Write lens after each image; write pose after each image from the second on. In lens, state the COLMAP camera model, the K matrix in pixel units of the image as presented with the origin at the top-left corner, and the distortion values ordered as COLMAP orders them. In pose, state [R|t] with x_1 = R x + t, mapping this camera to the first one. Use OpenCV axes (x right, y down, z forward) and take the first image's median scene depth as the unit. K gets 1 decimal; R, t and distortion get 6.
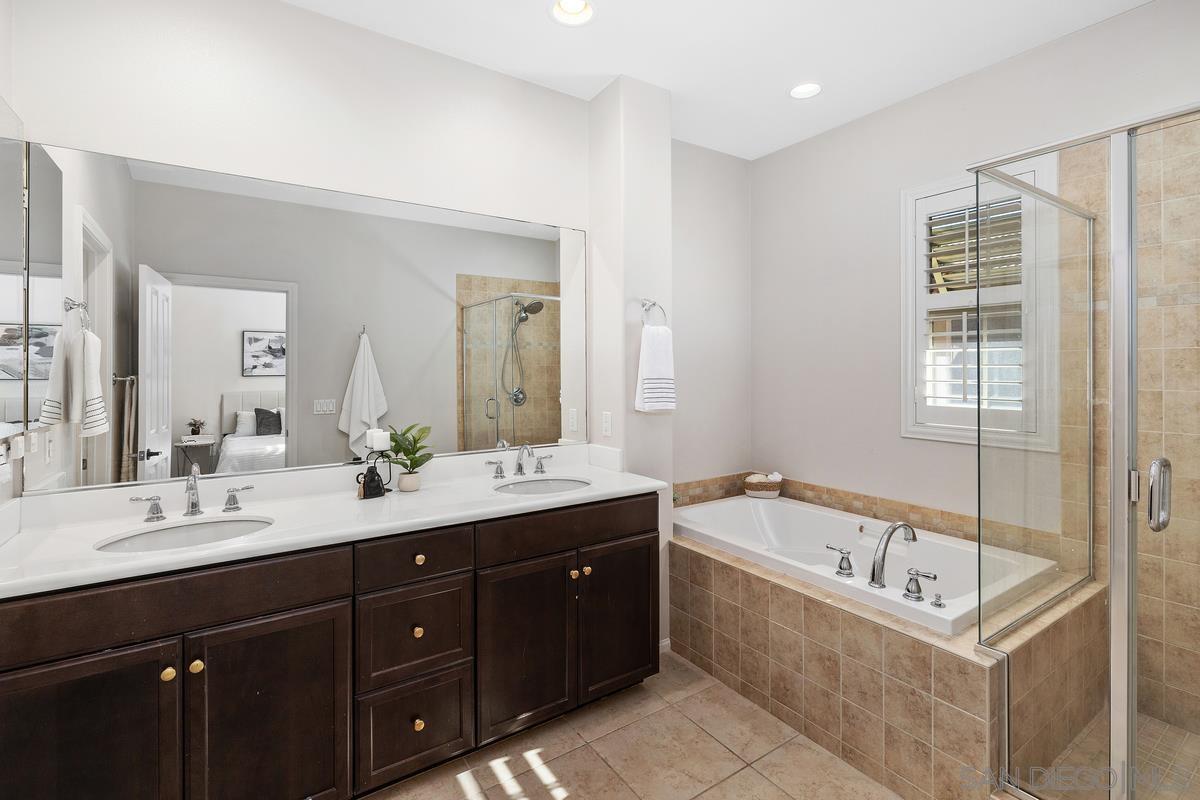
lens RADIAL K [[539.6, 0, 598.1], [0, 539.6, 381.1], [0, 0, 1]] dist [-0.007465, 0.000102]
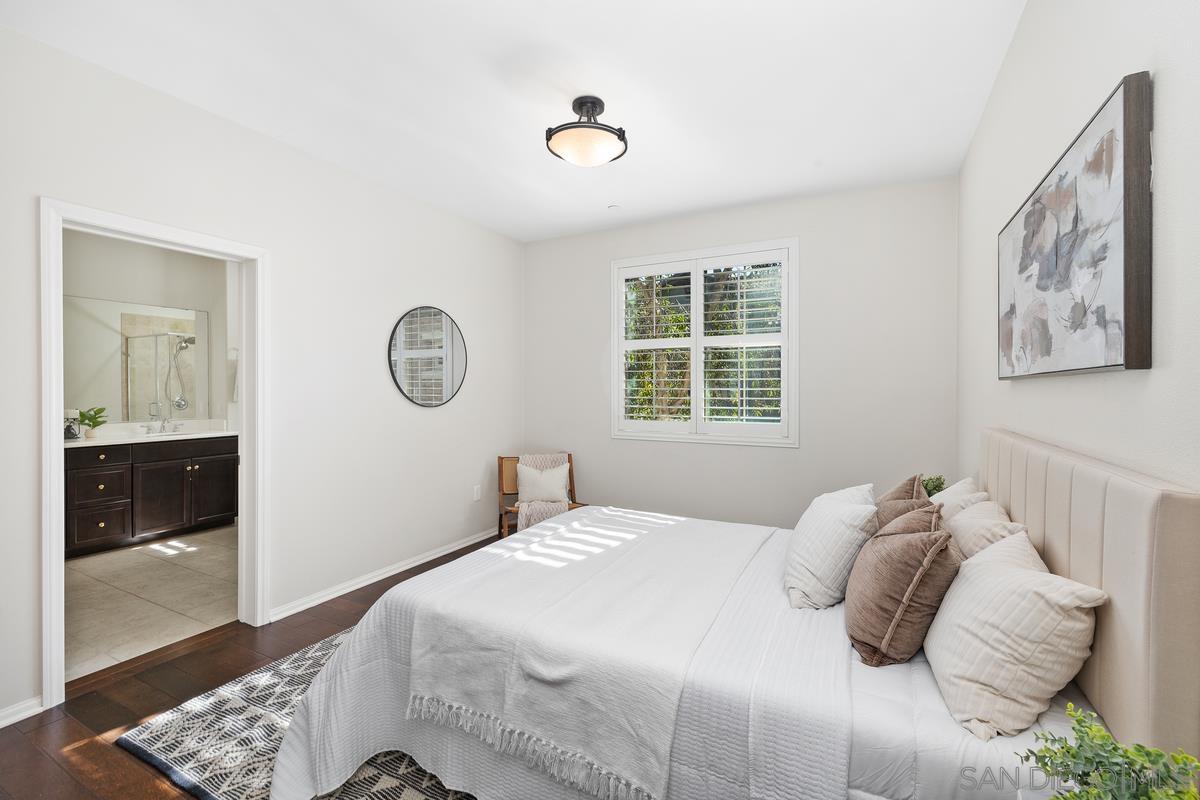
lens RADIAL K [[514.3, 0, 600.0], [0, 514.3, 400.0], [0, 0, 1]] dist [0.001732, 0.000137]
pose [[0.880395, -0.000983, 0.474241, 0.190604], [0.002992, 0.999989, -0.003482, 0.031156], [-0.474232, 0.004485, 0.880388, -0.739216]]
